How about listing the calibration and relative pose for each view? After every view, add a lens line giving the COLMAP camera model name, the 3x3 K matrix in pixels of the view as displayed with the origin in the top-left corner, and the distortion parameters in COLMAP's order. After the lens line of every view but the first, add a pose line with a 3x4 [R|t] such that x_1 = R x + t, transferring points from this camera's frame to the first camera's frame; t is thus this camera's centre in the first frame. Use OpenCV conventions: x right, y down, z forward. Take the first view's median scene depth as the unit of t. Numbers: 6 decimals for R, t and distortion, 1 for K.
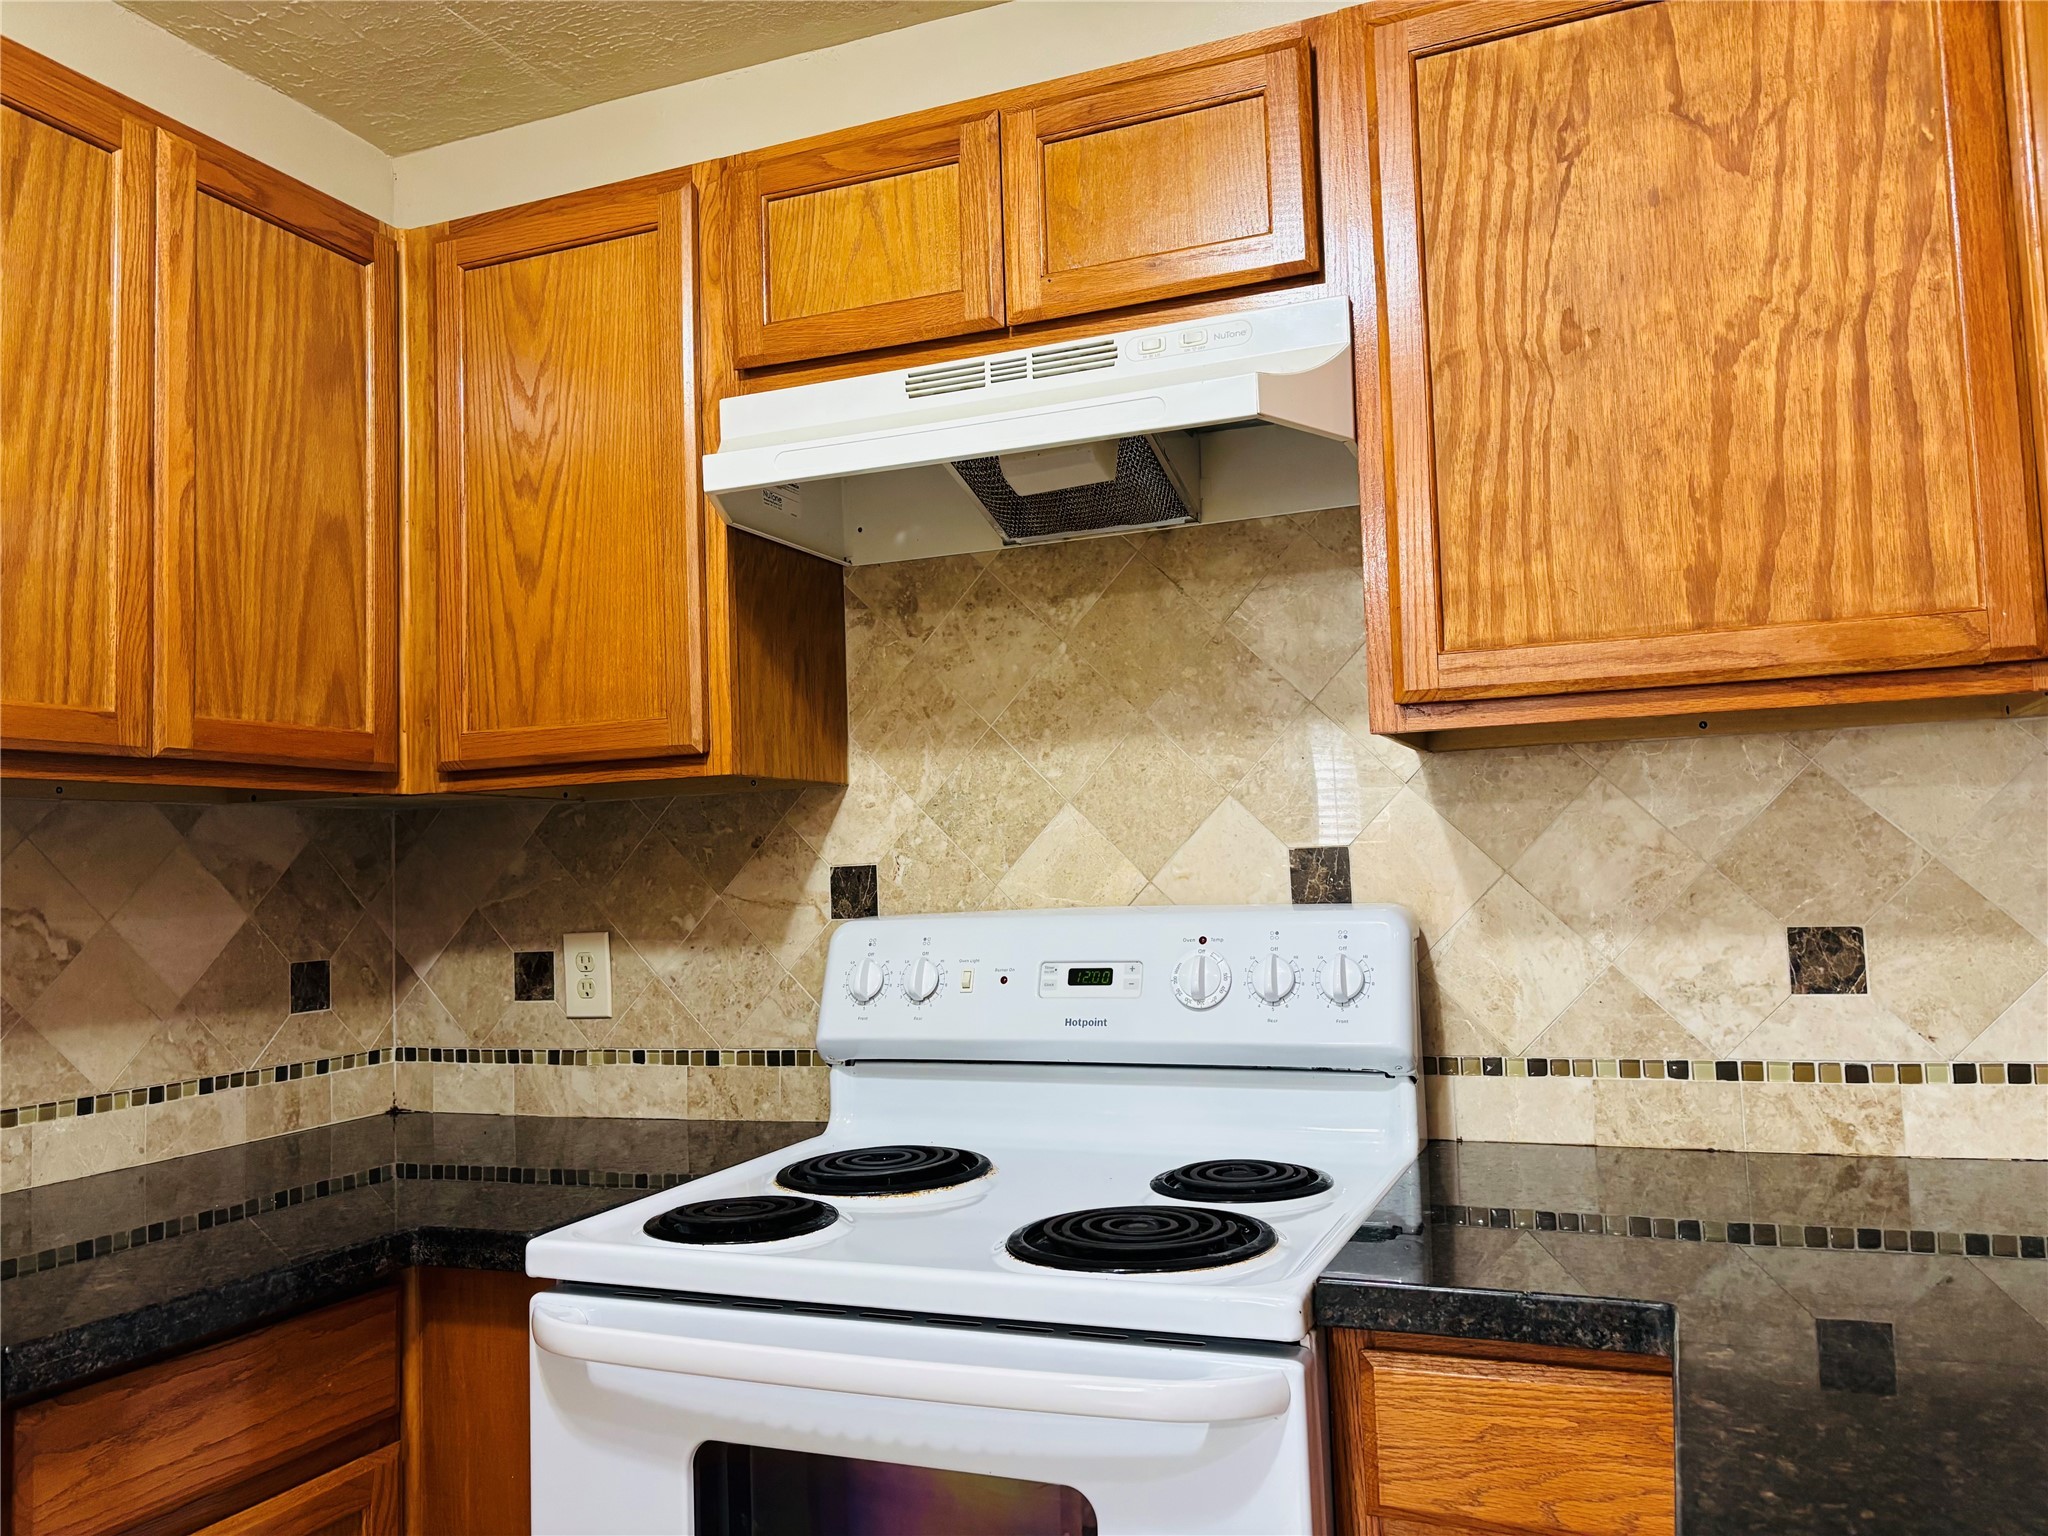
lens RADIAL K [[1553.8, 0, 1021.9], [0, 1553.8, 762.2], [0, 0, 1]] dist [0.009095, -0.003391]
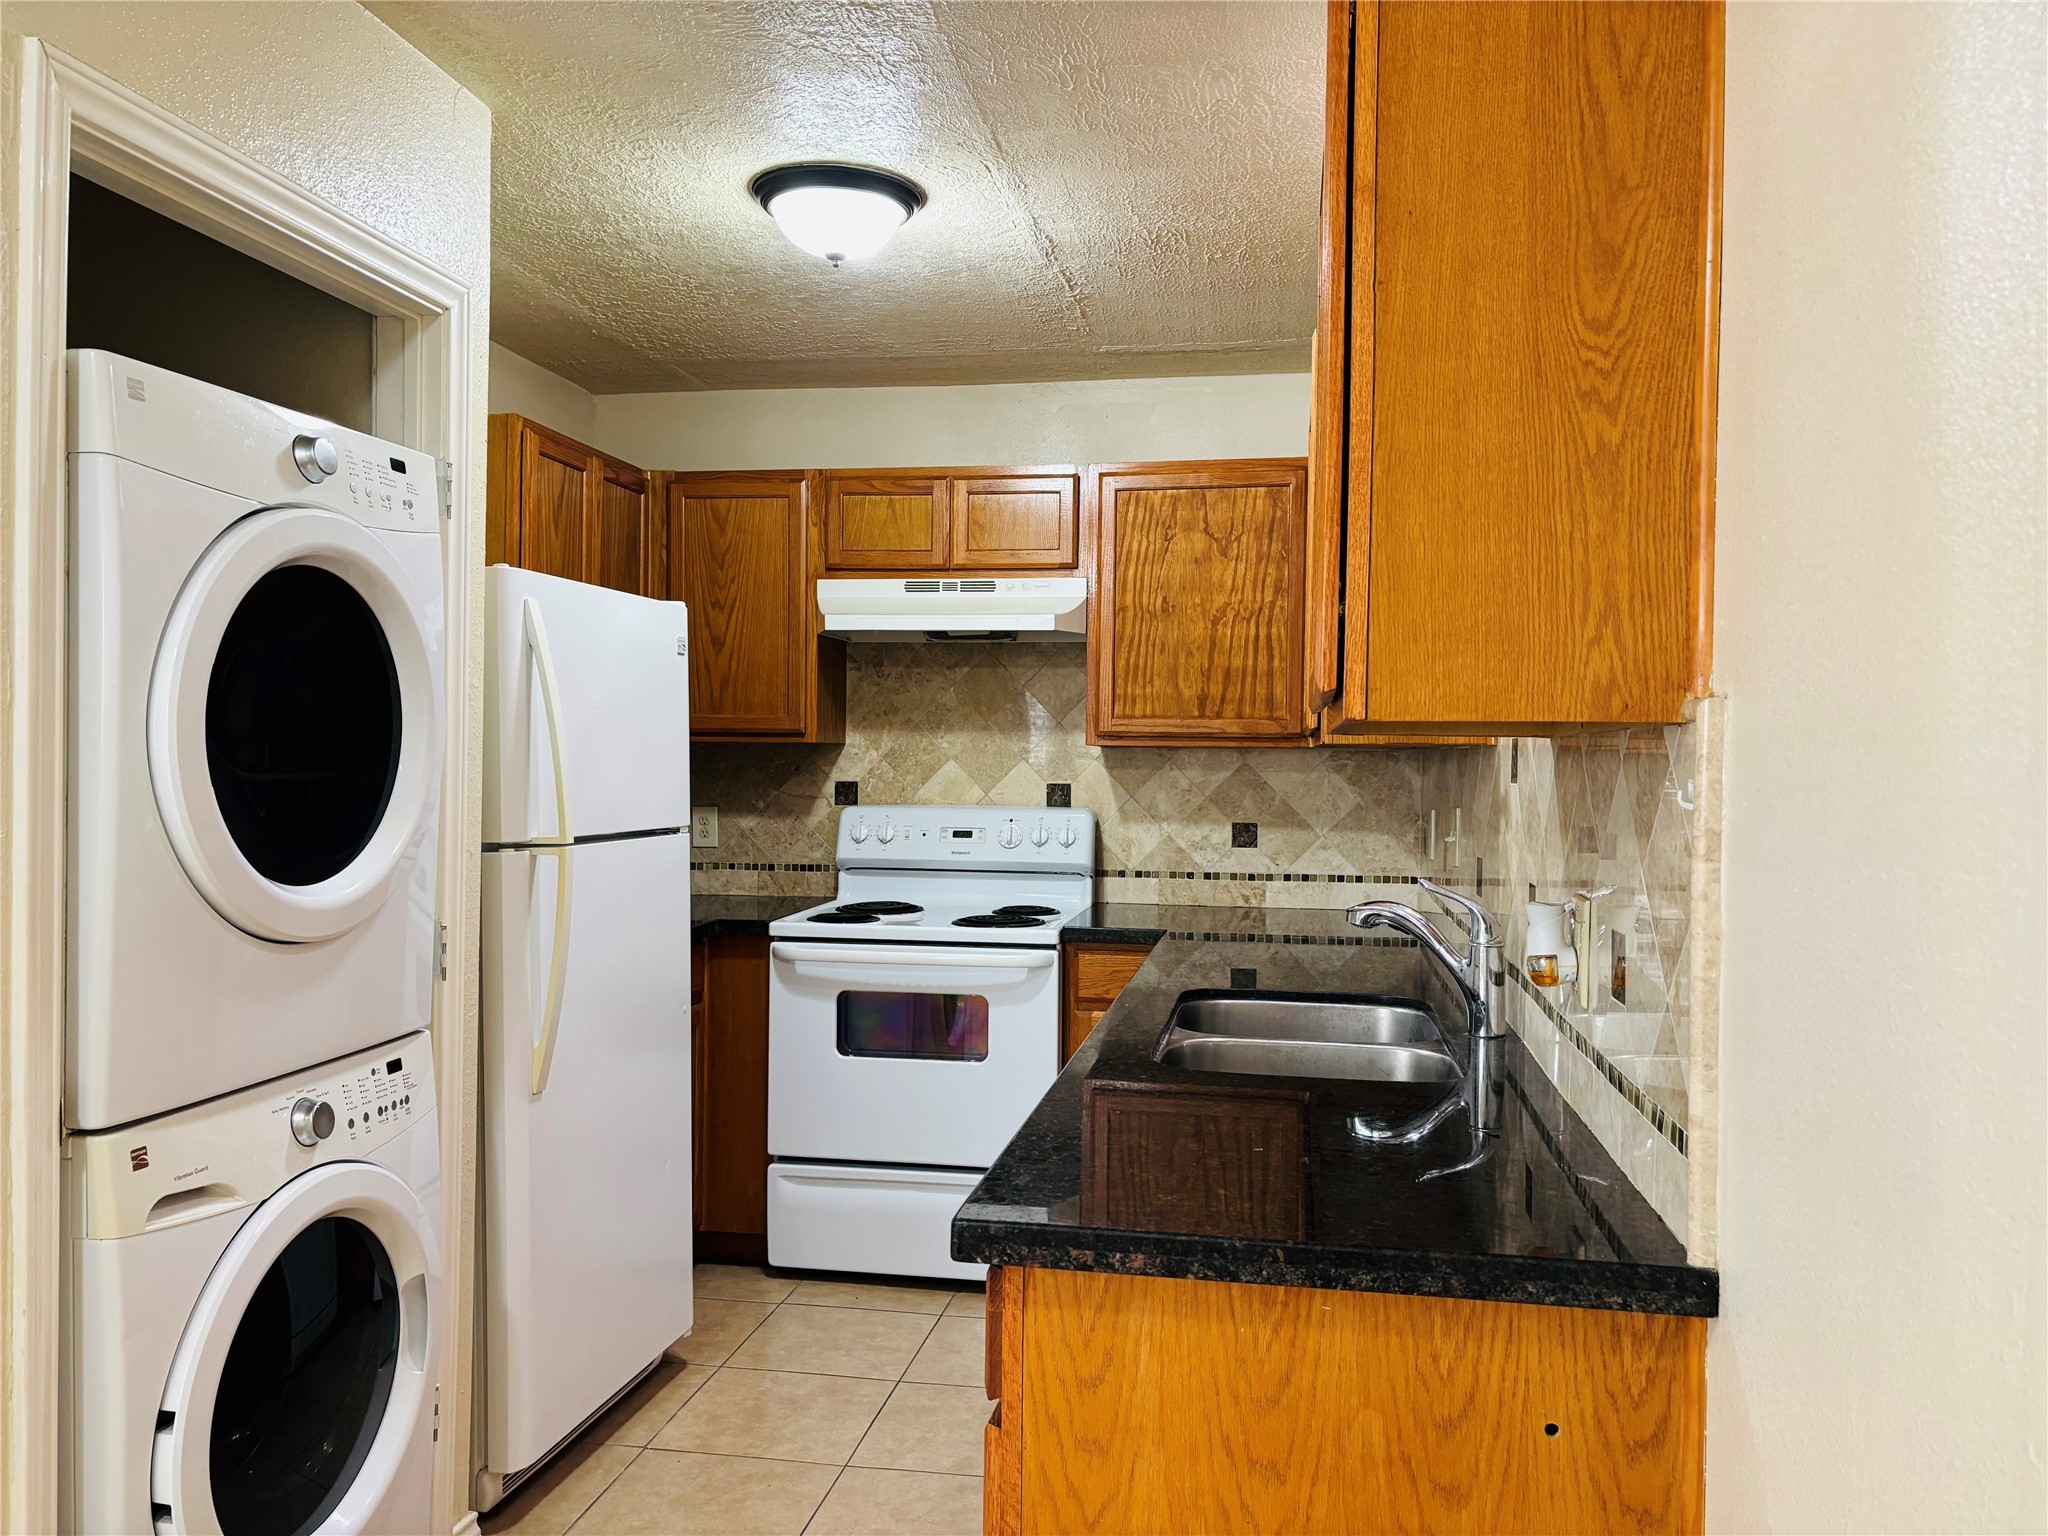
lens RADIAL K [[1553.8, 0, 1021.9], [0, 1553.8, 762.2], [0, 0, 1]] dist [0.009095, -0.003391]
pose [[0.975899, 0.042473, 0.214050, -0.426341], [-0.058025, 0.996071, 0.066900, -0.152079], [-0.210367, -0.077708, 0.974529, -1.490042]]
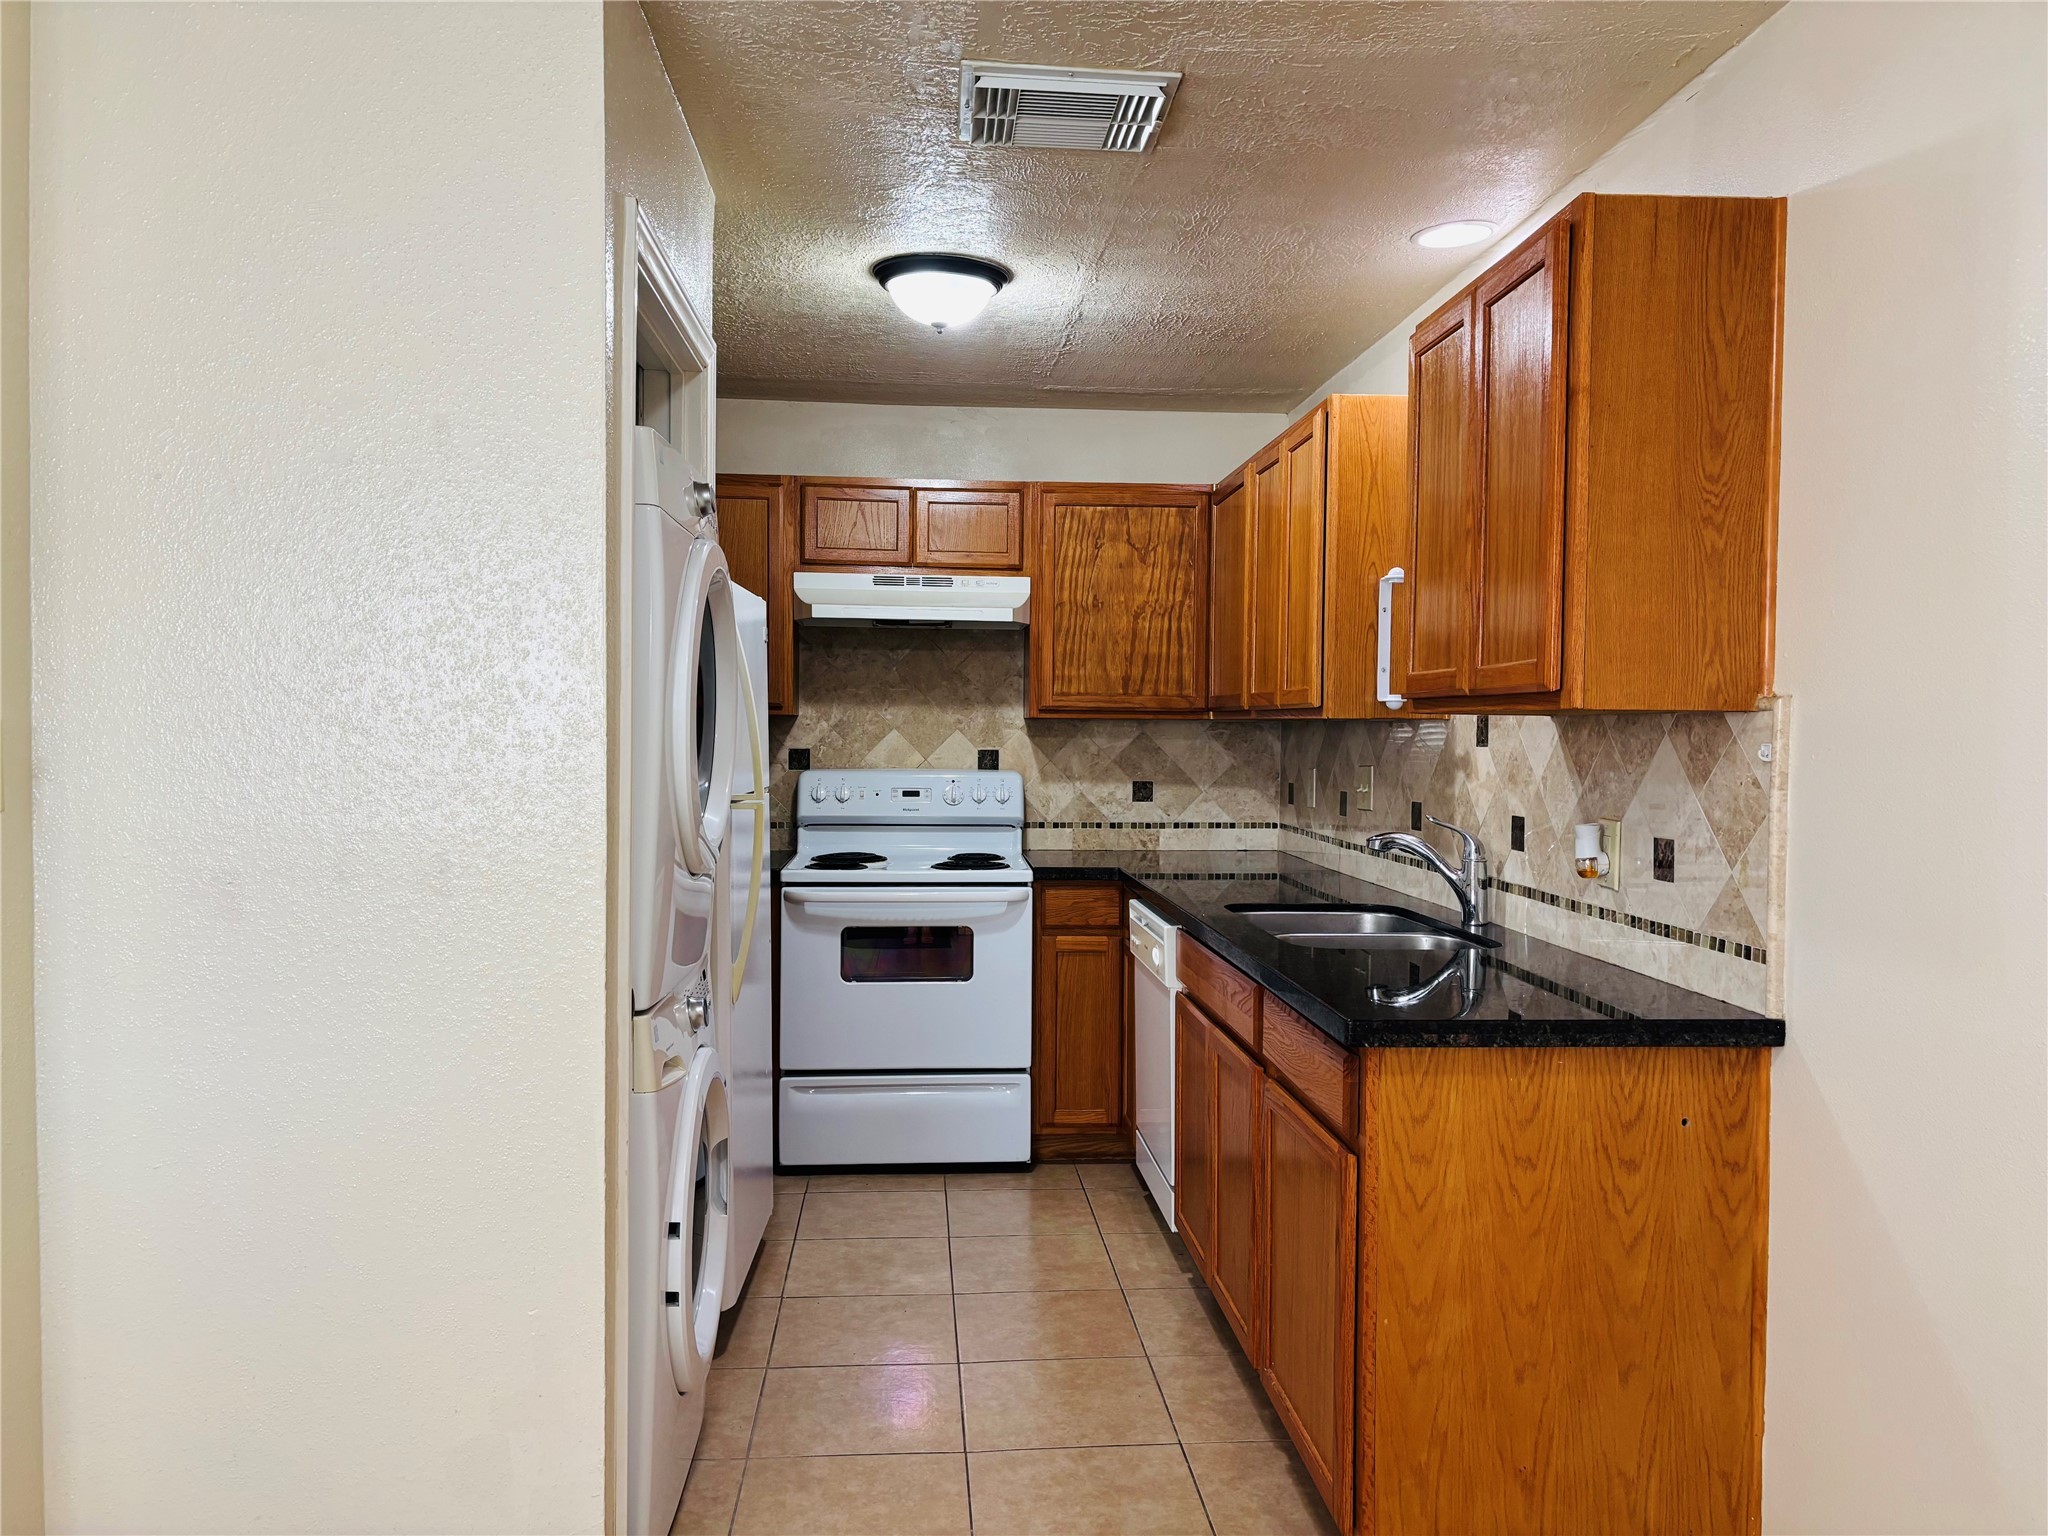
lens RADIAL K [[1546.4, 0, 1028.4], [0, 1546.4, 752.8], [0, 0, 1]] dist [0.008040, -0.001252]
pose [[0.890584, 0.034132, 0.453536, -1.145447], [-0.071628, 0.995262, 0.065752, -0.145829], [-0.449143, -0.091043, 0.888809, -1.727352]]
